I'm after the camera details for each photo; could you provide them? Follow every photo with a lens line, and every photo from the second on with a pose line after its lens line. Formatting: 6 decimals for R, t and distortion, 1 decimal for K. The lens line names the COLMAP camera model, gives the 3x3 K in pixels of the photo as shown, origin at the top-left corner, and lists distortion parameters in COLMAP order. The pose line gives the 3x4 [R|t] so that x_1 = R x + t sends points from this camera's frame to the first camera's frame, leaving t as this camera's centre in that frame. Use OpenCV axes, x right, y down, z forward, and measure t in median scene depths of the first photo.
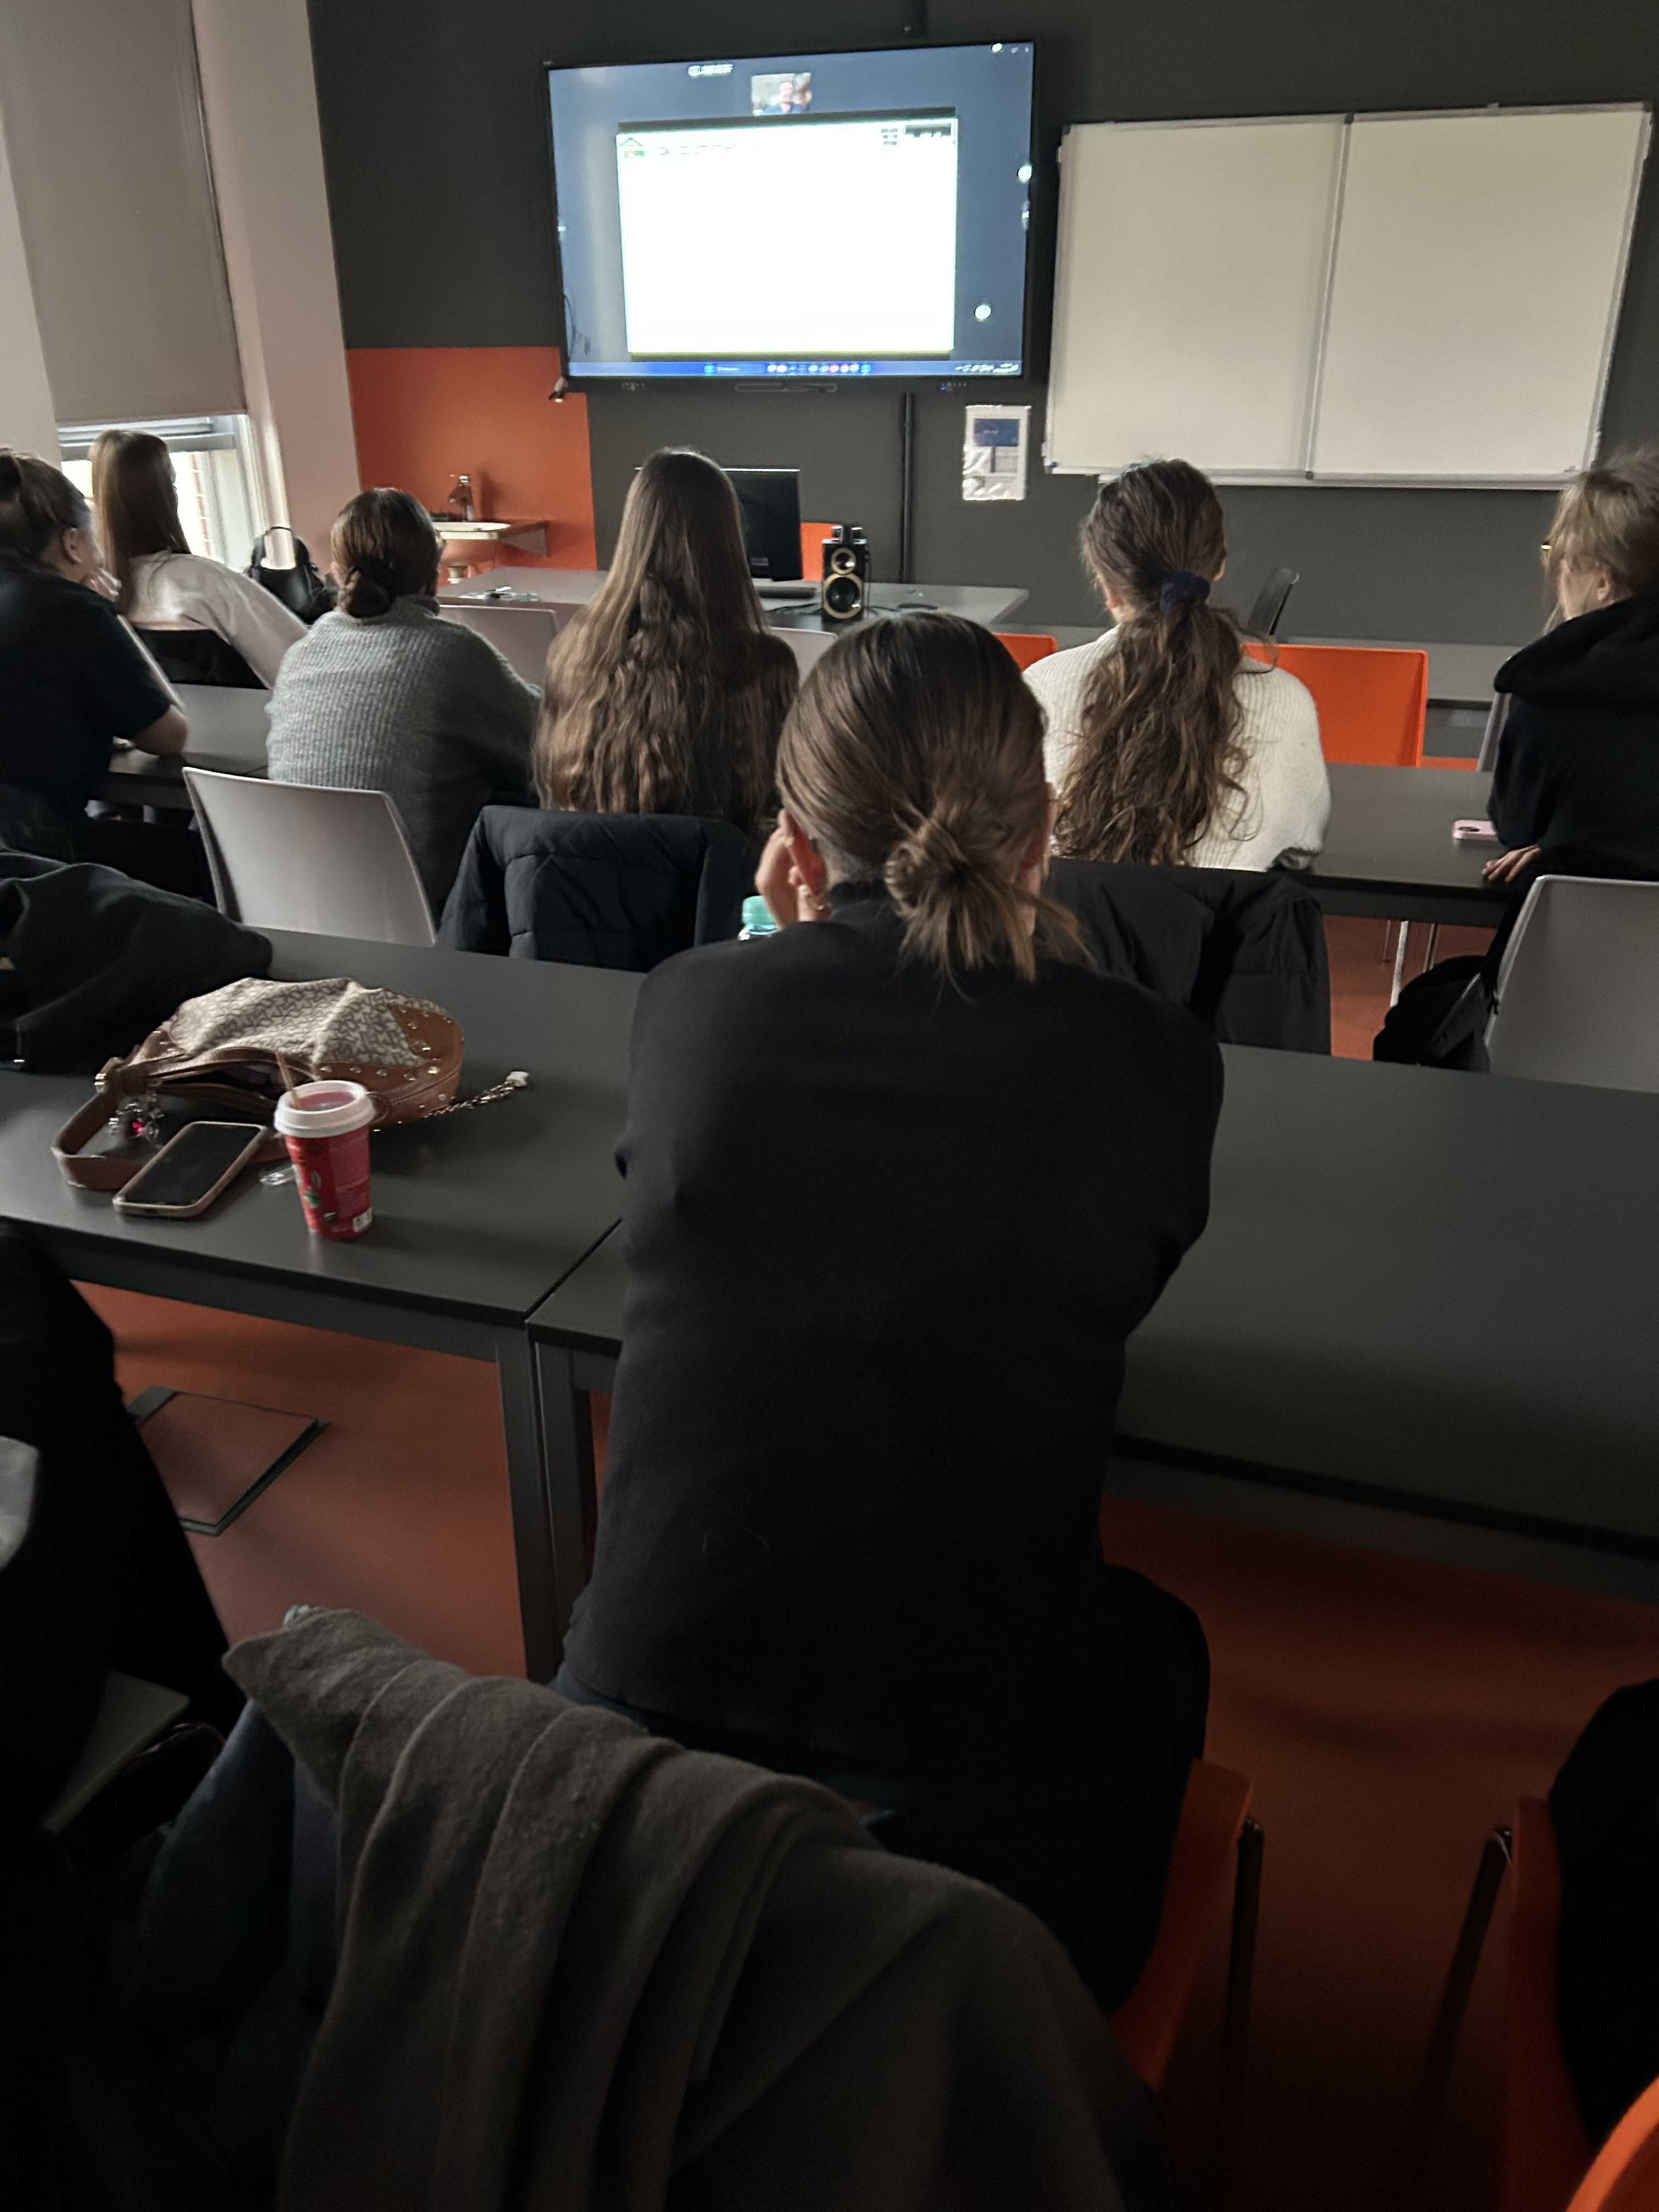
lens RADIAL K [[1678.8, 0, 826.2], [0, 1678.8, 1116.4], [0, 0, 1]] dist [0.031639, -0.008067]
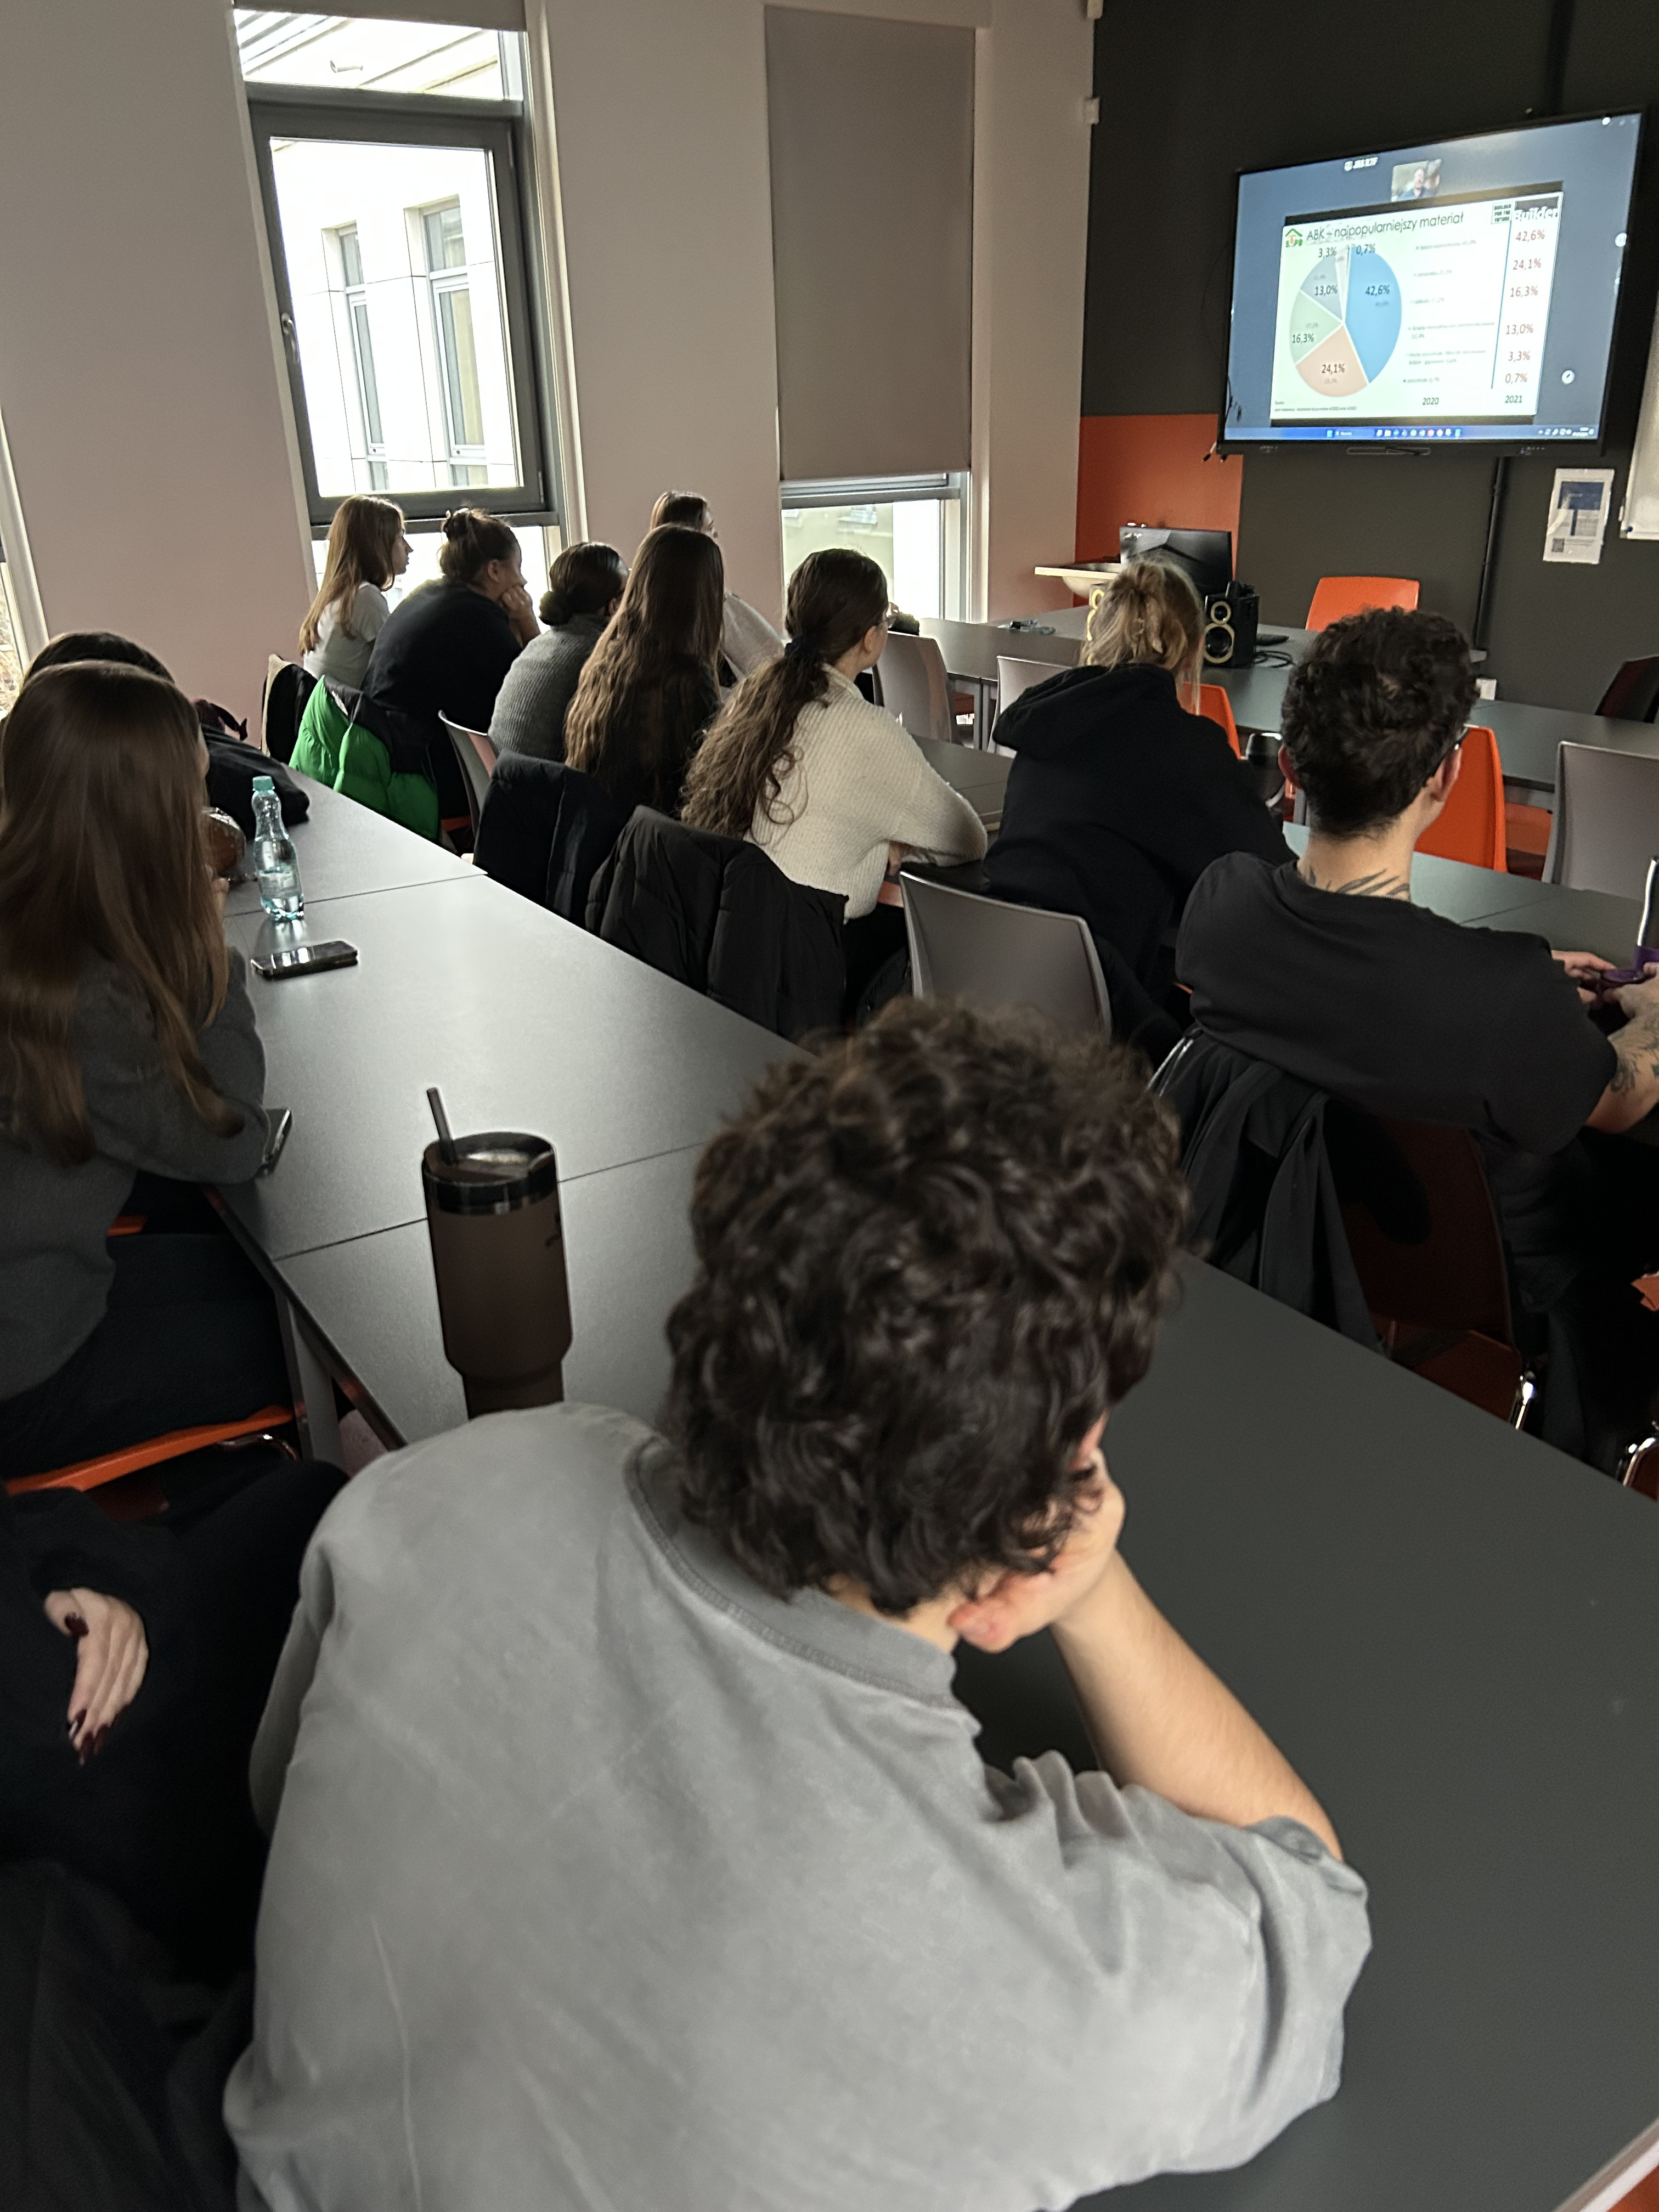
lens RADIAL K [[1678.8, 0, 833.1], [0, 1678.8, 1100.6], [0, 0, 1]] dist [0.031639, -0.008067]
pose [[0.800742, 0.220371, -0.557000, 0.387504], [-0.233942, 0.971071, 0.047880, -0.005886], [0.551438, 0.091966, 0.829131, -0.033187]]
